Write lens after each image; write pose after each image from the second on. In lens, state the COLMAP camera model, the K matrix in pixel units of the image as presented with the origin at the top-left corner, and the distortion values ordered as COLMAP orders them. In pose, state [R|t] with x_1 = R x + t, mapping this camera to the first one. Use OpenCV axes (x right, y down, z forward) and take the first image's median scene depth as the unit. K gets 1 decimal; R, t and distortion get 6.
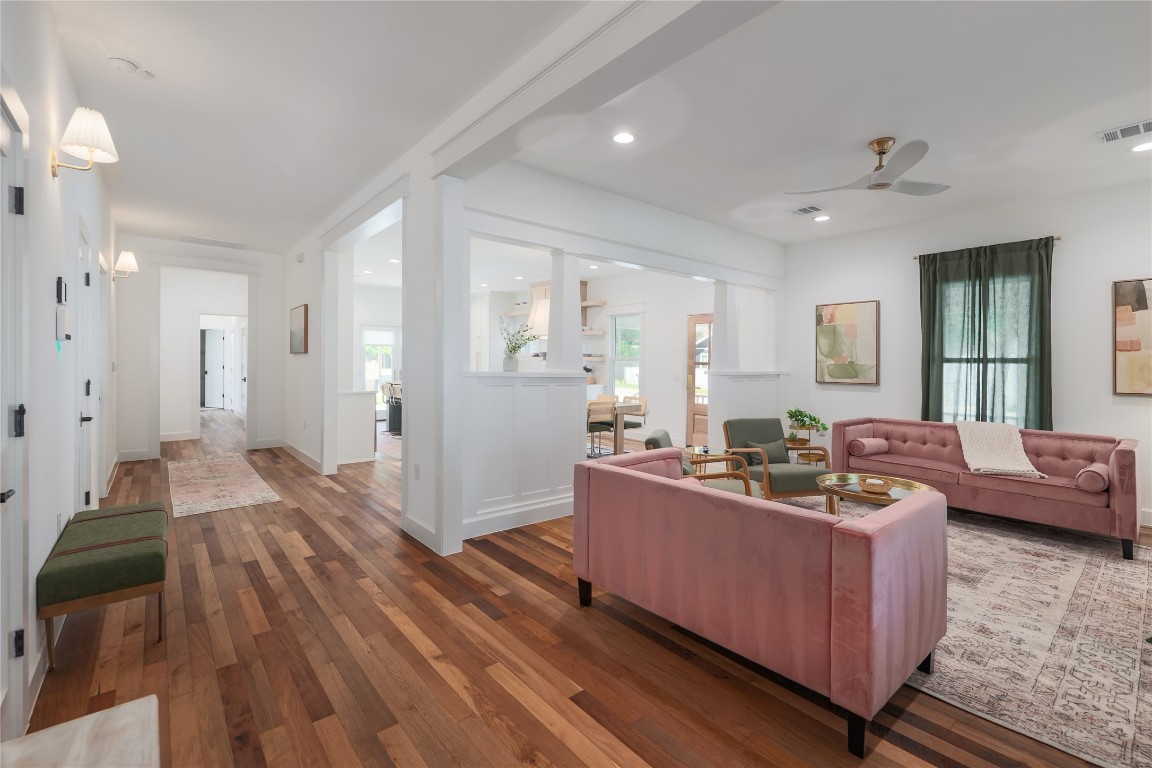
lens RADIAL K [[495.8, 0, 600.6], [0, 495.8, 364.2], [0, 0, 1]] dist [0.000207, -0.000003]
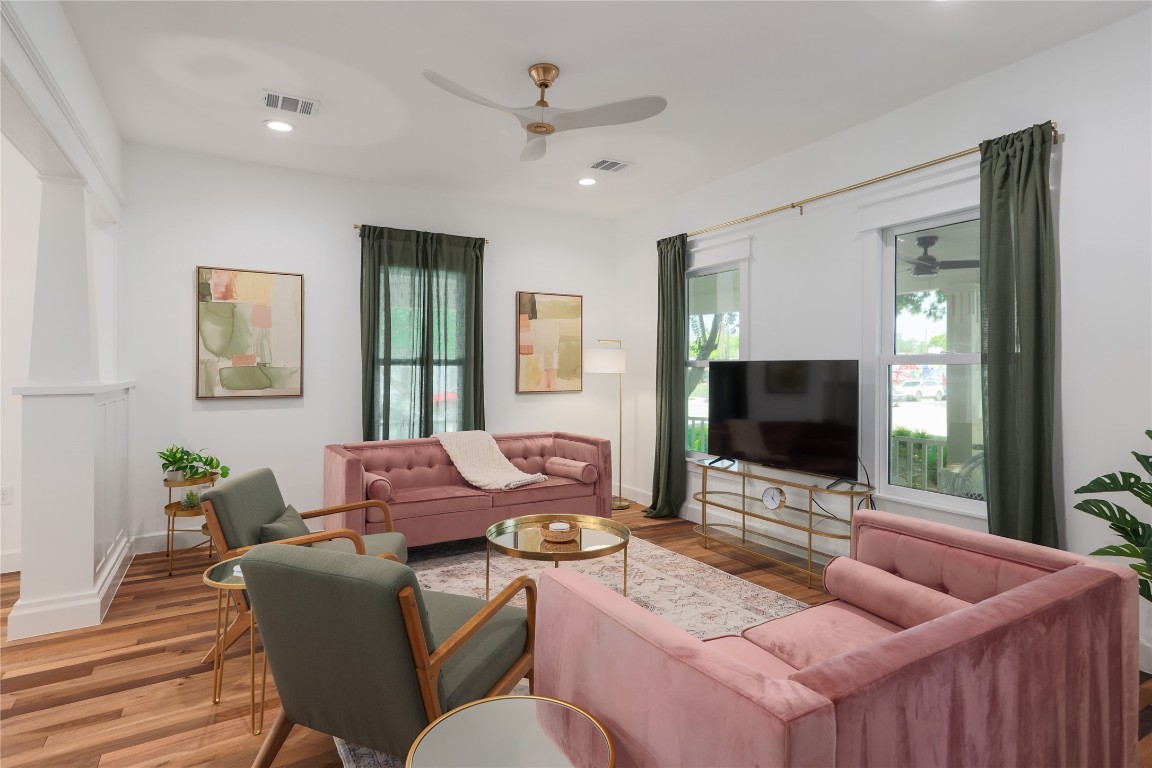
lens RADIAL K [[603.2, 0, 561.4], [0, 603.2, 366.2], [0, 0, 1]] dist [0.040227, -0.000541]
pose [[0.210572, -0.003722, 0.977571, -0.220642], [0.001759, 0.999993, 0.003429, -0.003757], [-0.977577, 0.000998, 0.210577, 0.530161]]
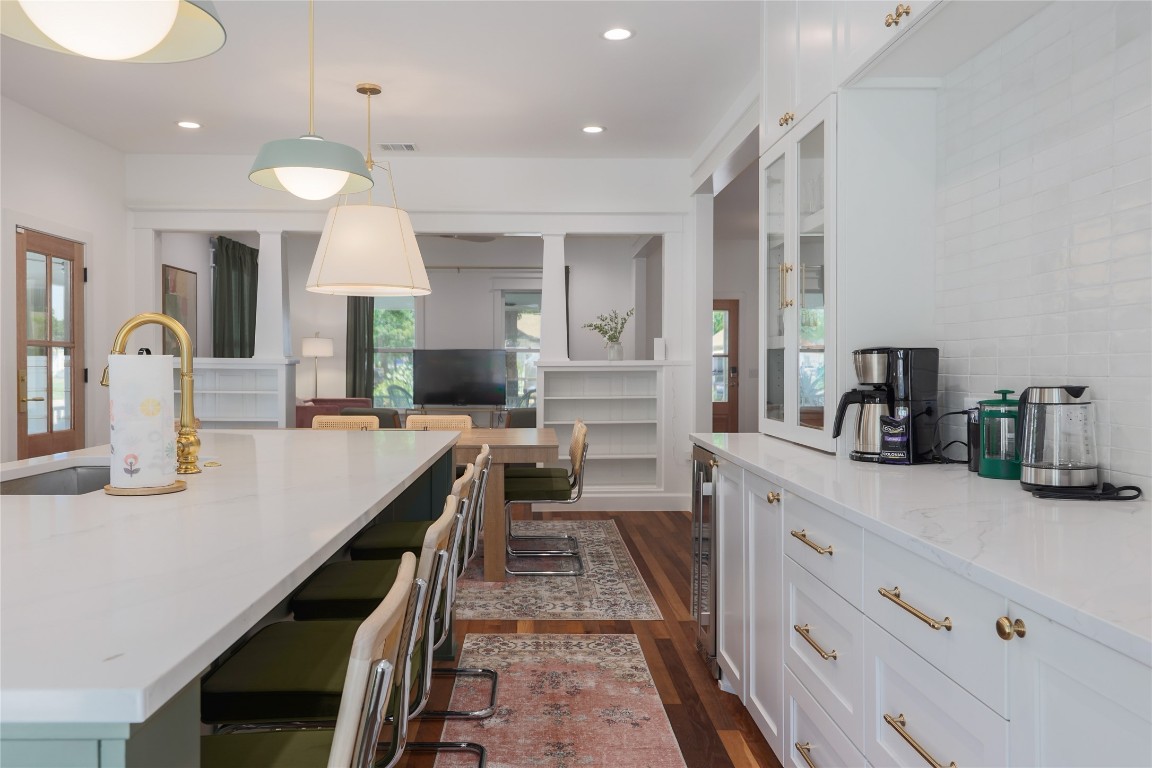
lens RADIAL K [[846.5, 0, 575.2], [0, 846.5, 367.6], [0, 0, 1]] dist [-0.000997, -0.000447]
pose [[-0.781828, -0.021202, 0.623134, -0.968135], [-0.018341, 0.999771, 0.011005, 0.004188], [-0.623225, -0.002825, -0.782038, 1.953318]]
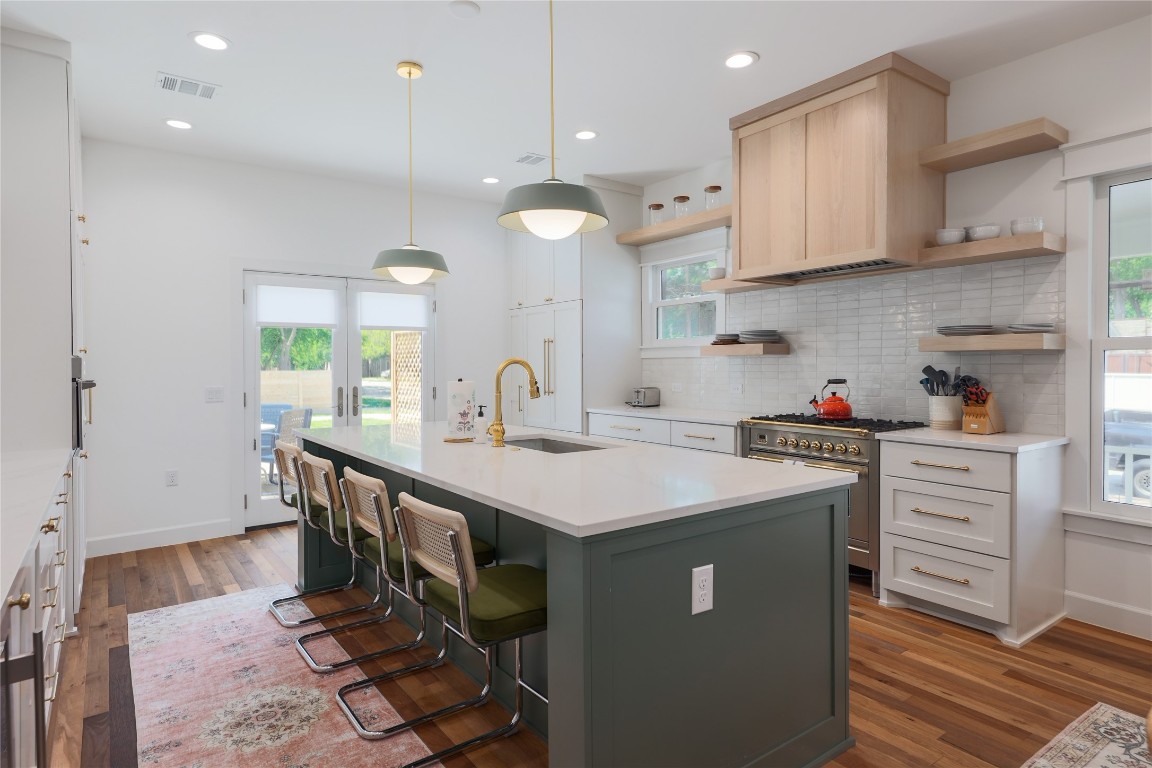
lens RADIAL K [[634.7, 0, 576.1], [0, 634.7, 371.7], [0, 0, 1]] dist [0.032463, -0.022232]
pose [[0.995835, -0.009753, -0.090652, -0.410685], [0.010009, 0.999947, 0.002379, 0.002872], [0.090624, -0.003277, 0.995880, 1.150776]]
